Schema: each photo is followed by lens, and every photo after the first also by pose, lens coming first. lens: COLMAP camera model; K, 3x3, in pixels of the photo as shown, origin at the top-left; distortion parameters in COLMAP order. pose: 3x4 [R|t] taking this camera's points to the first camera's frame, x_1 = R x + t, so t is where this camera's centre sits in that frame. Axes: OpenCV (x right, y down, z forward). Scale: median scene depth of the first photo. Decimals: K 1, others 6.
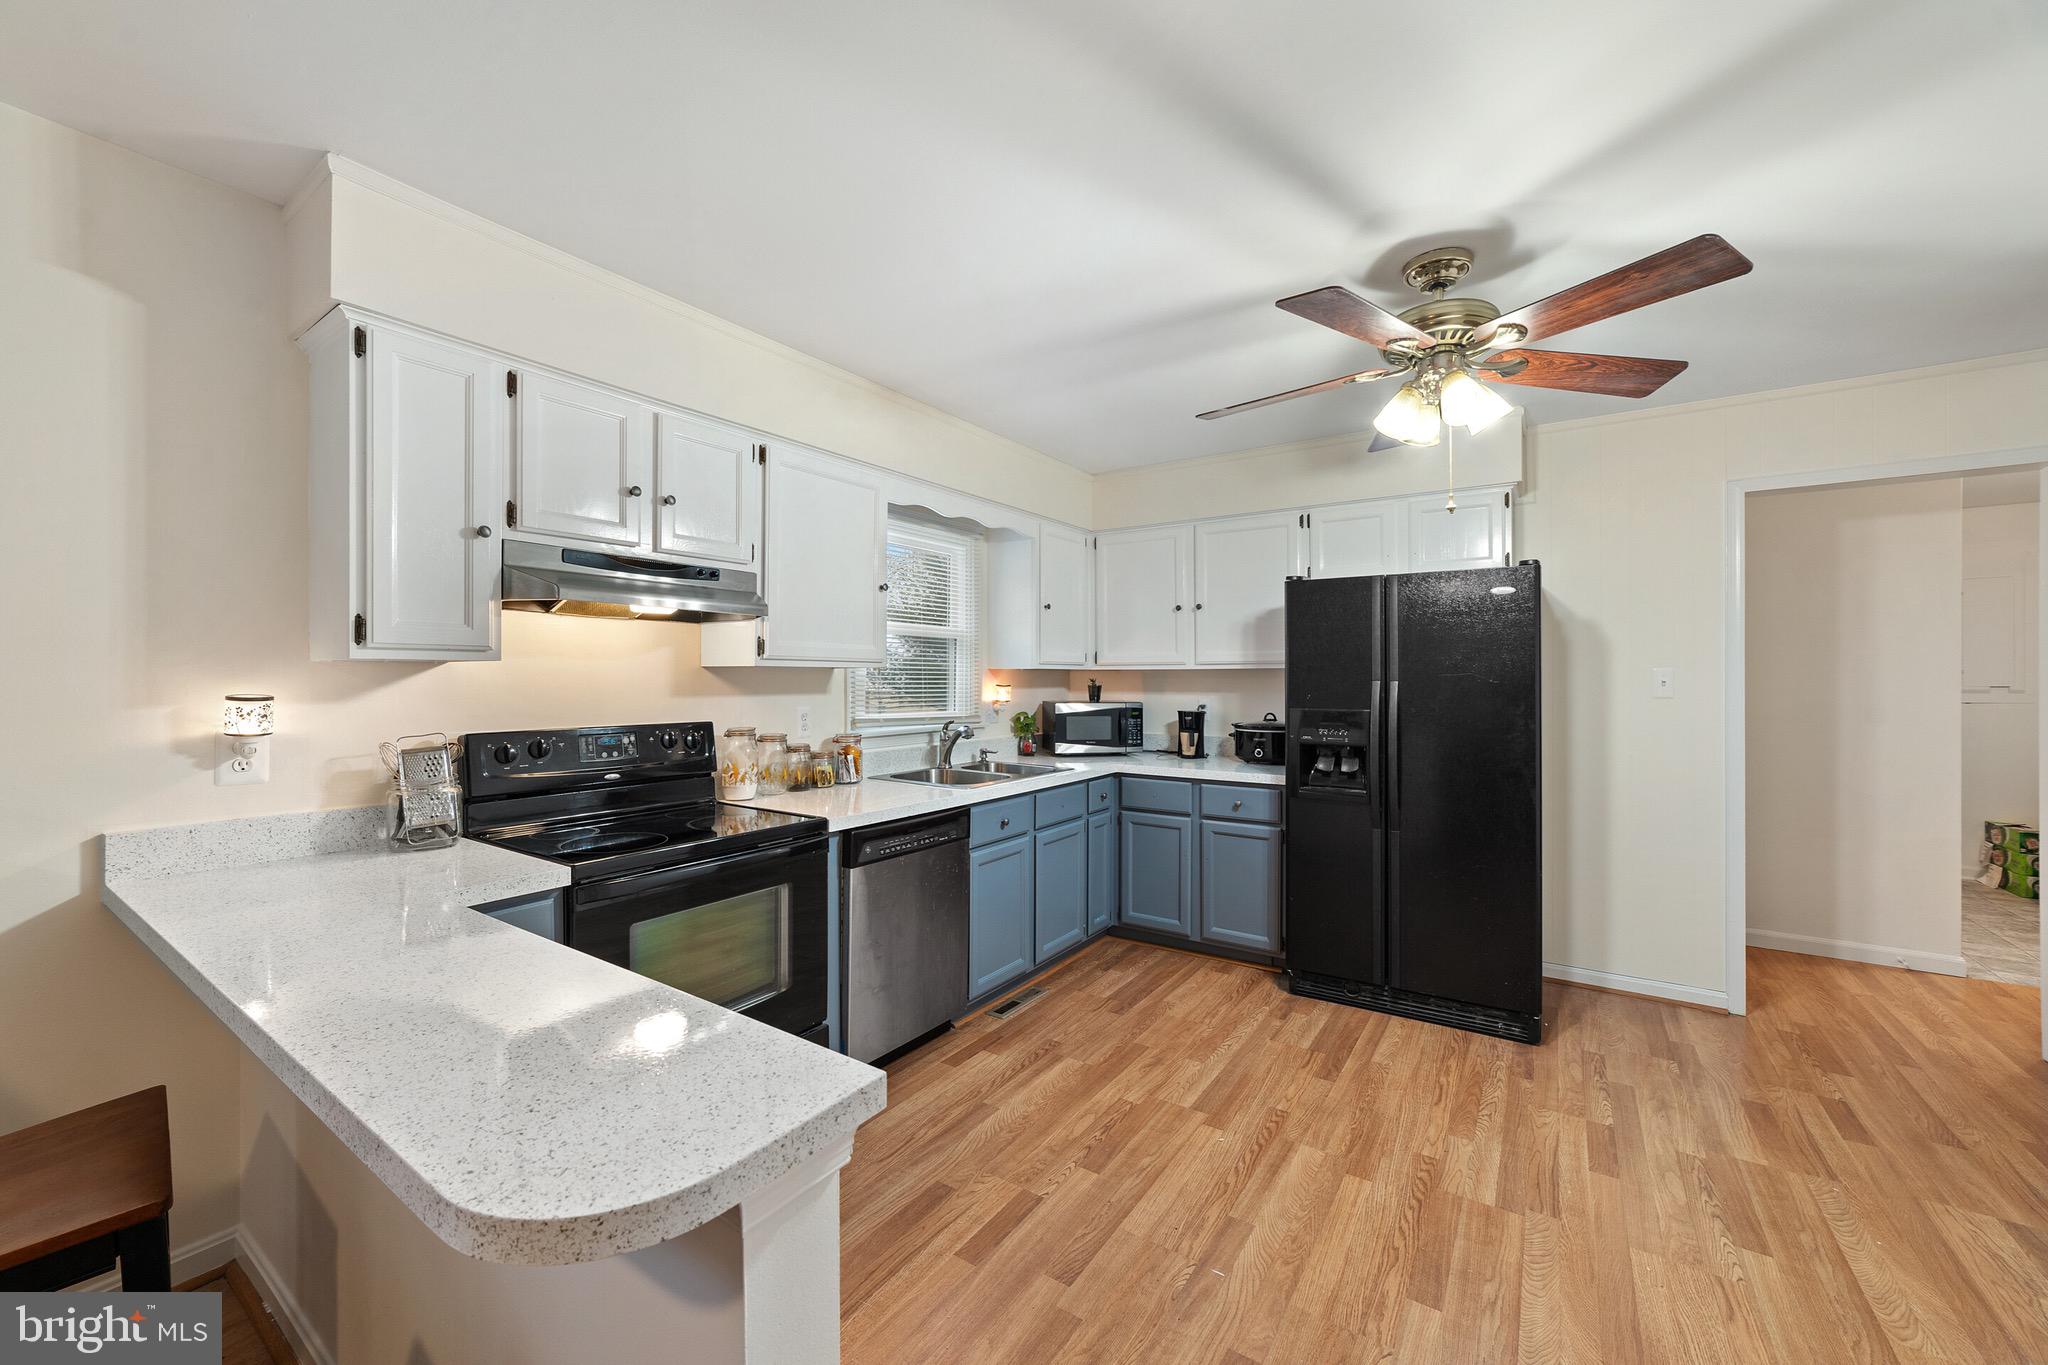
lens RADIAL K [[795.5, 0, 1017.9], [0, 795.5, 673.5], [0, 0, 1]] dist [-0.013833, 0.000239]
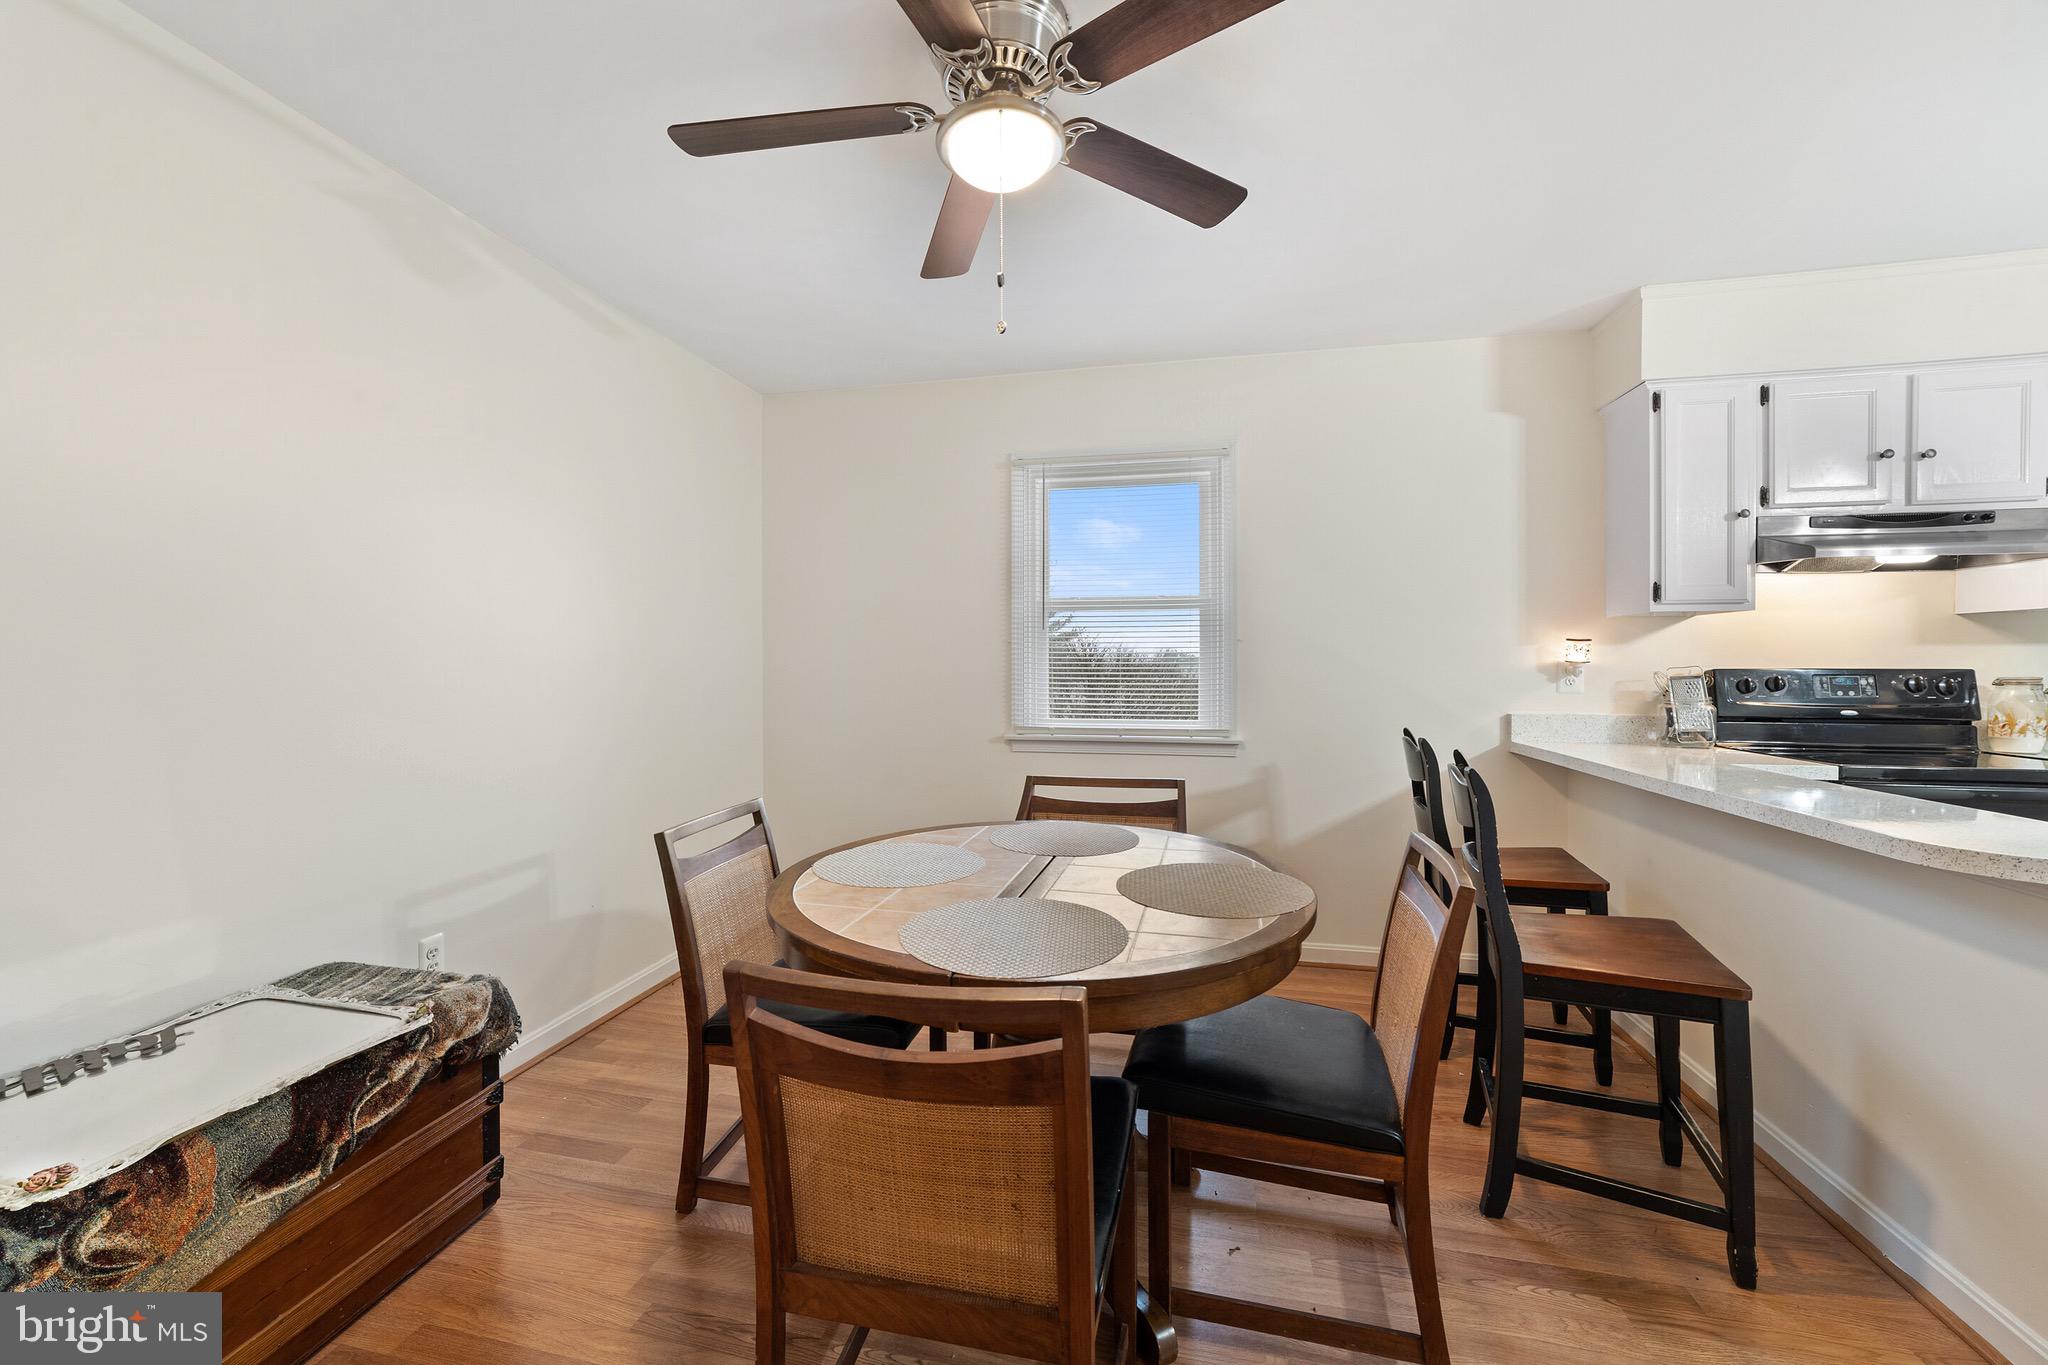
lens RADIAL K [[806.9, 0, 1018.1], [0, 806.9, 674.0], [0, 0, 1]] dist [-0.025308, 0.010334]
pose [[0.369445, 0.012735, -0.929165, 0.080204], [0.004825, 0.999866, 0.015622, 0.041593], [0.929240, -0.010255, 0.369334, -0.411076]]
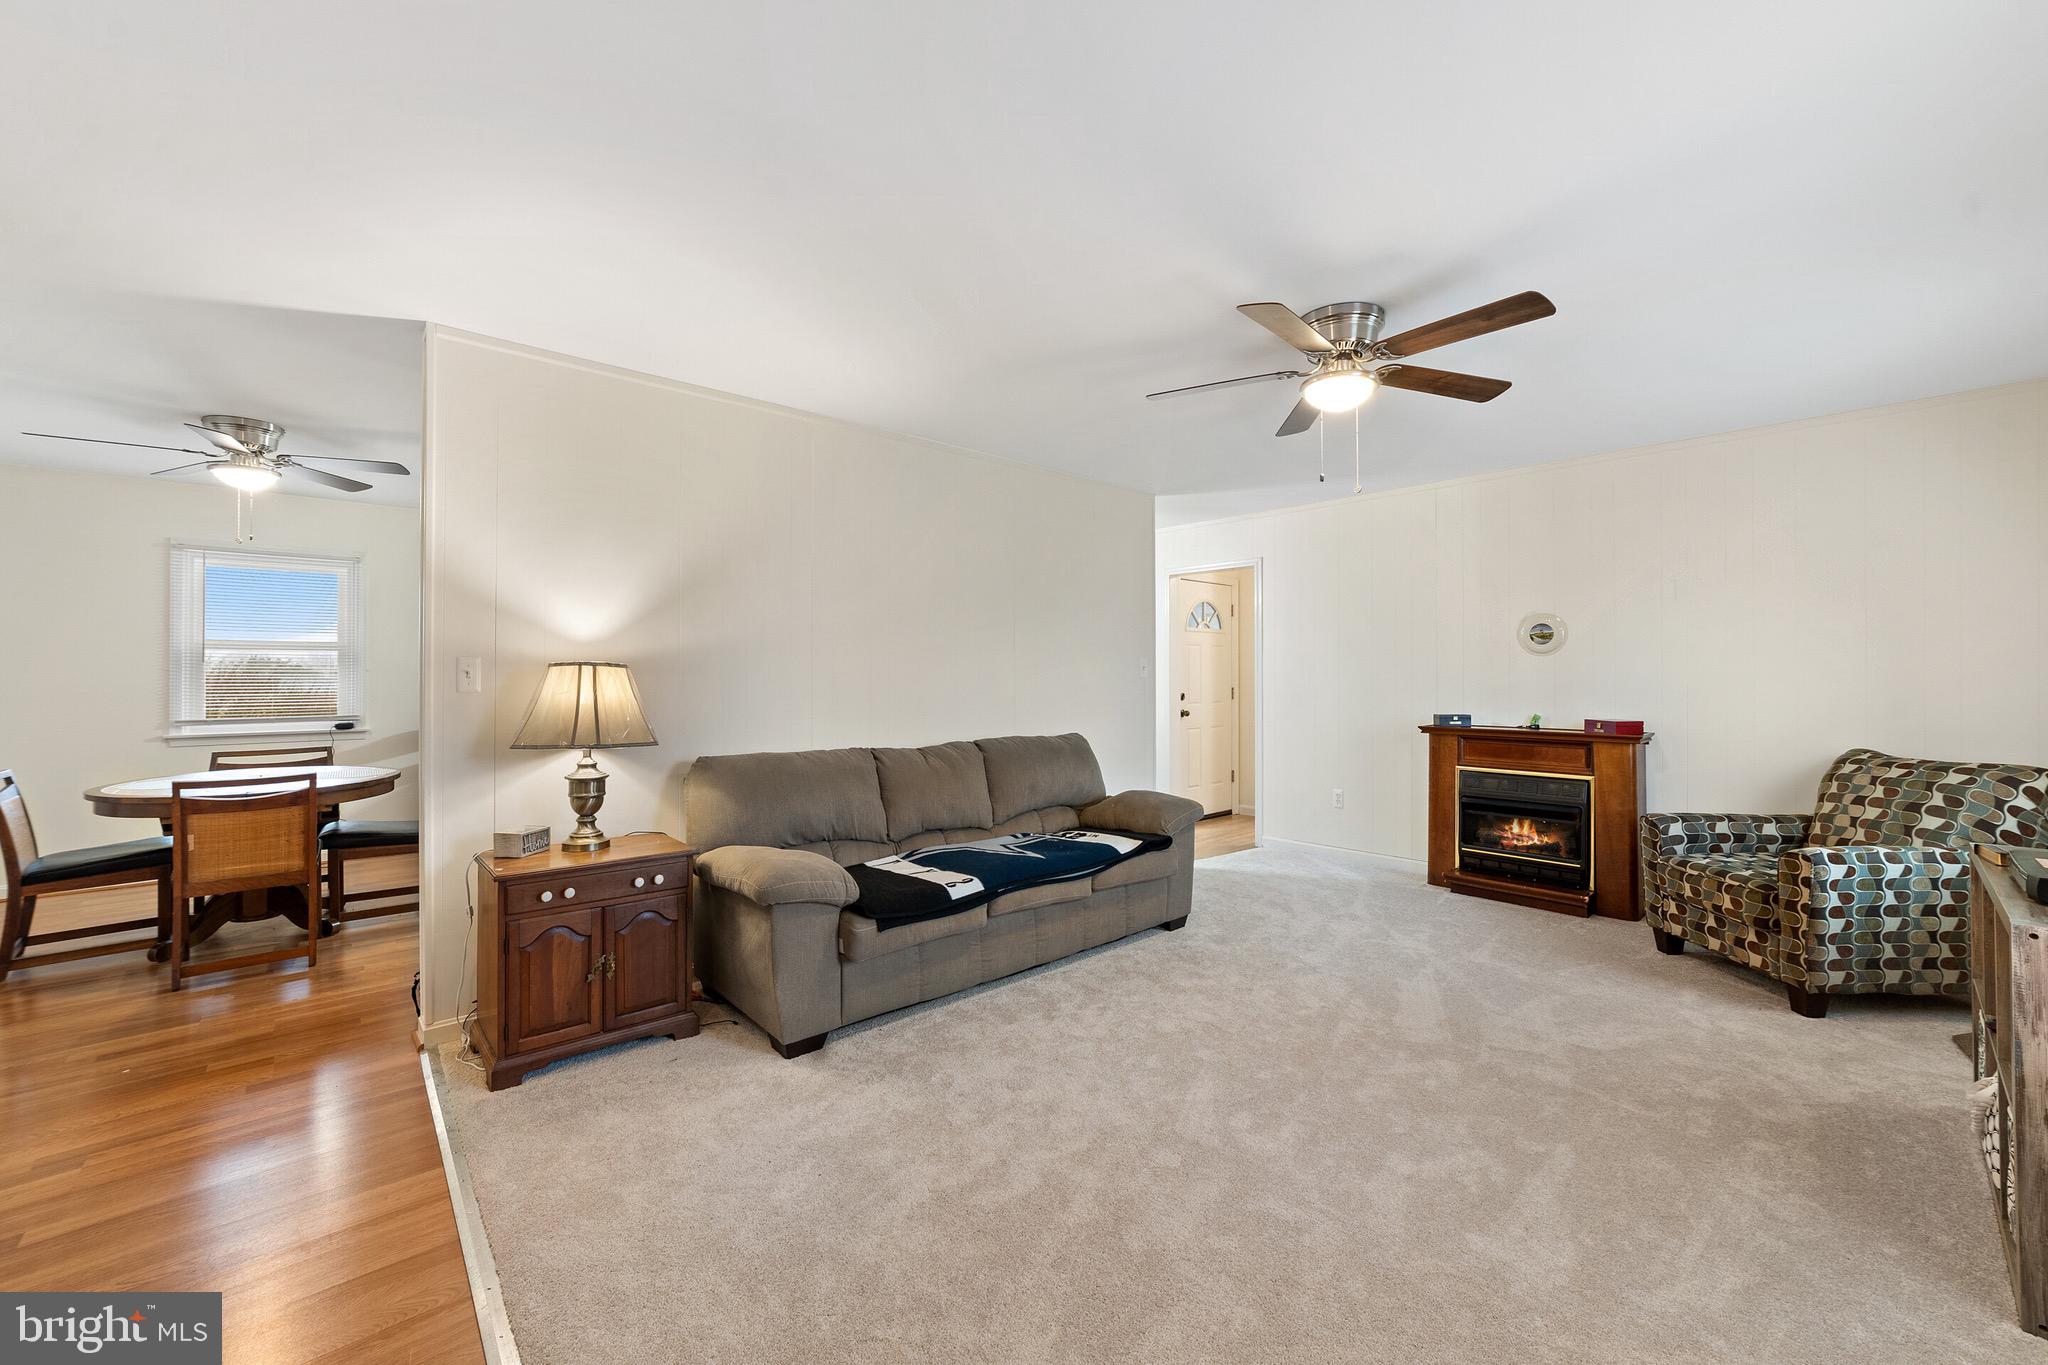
lens RADIAL K [[806.9, 0, 1018.1], [0, 806.9, 674.0], [0, 0, 1]] dist [-0.025308, 0.010334]
pose [[0.971262, -0.003346, -0.237990, 1.076620], [0.003808, 0.999992, 0.001482, 0.026471], [0.237983, -0.002346, 0.971266, -1.160058]]
